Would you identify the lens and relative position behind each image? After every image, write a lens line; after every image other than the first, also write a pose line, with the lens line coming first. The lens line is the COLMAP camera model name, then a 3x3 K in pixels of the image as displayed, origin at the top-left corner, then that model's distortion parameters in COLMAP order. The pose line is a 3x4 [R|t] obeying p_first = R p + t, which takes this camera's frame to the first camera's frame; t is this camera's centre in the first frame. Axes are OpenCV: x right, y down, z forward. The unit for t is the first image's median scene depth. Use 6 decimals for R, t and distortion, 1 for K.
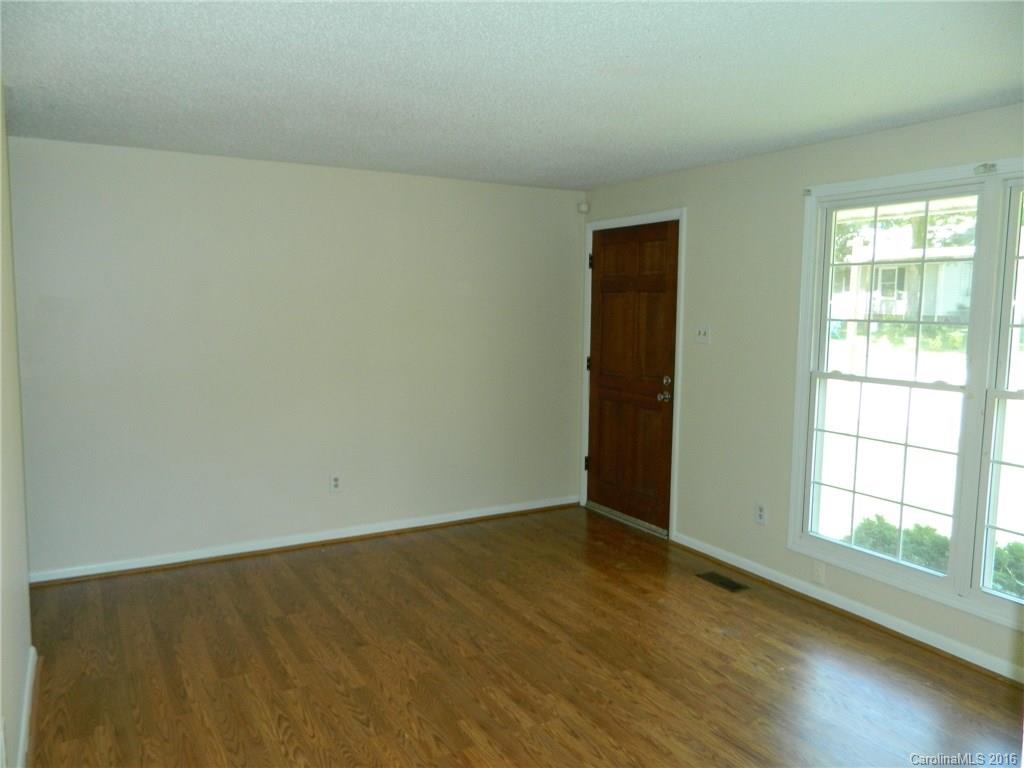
lens RADIAL K [[769.8, 0, 512.0], [0, 769.8, 382.0], [0, 0, 1]] dist [0.010919, 0.000856]
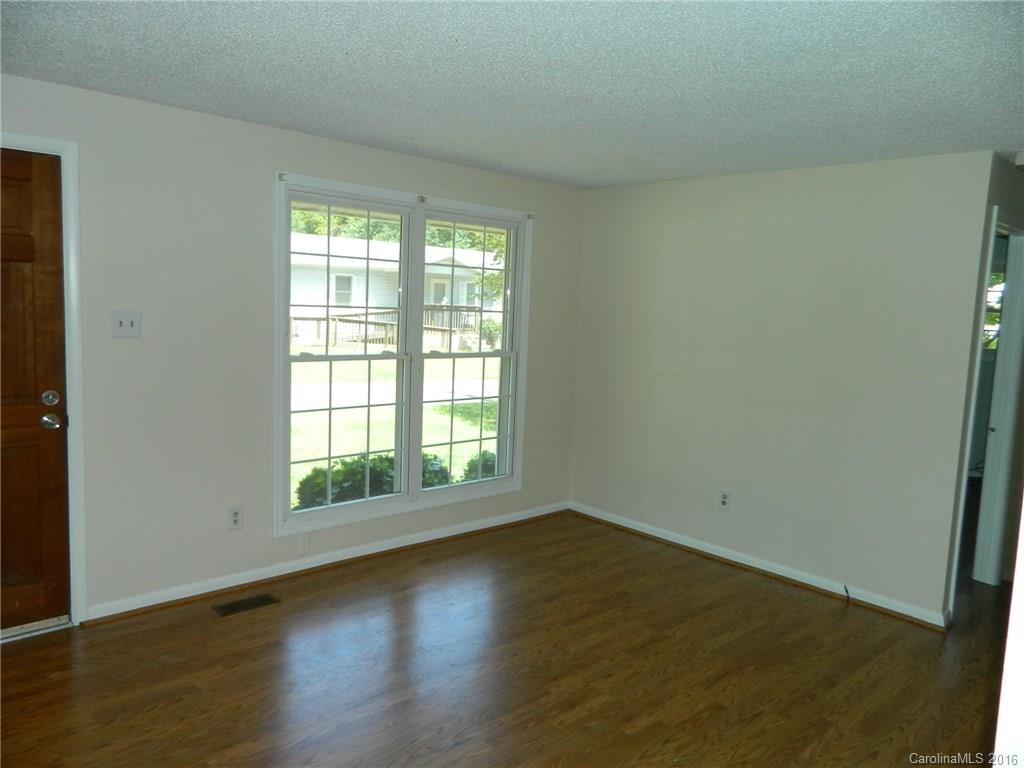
lens RADIAL K [[769.8, 0, 512.0], [0, 769.8, 382.0], [0, 0, 1]] dist [0.010919, 0.000856]
pose [[-0.238503, -0.128385, 0.962618, -0.691369], [0.055435, 0.987807, 0.145479, -0.116541], [-0.969558, 0.088060, -0.228478, 0.995101]]
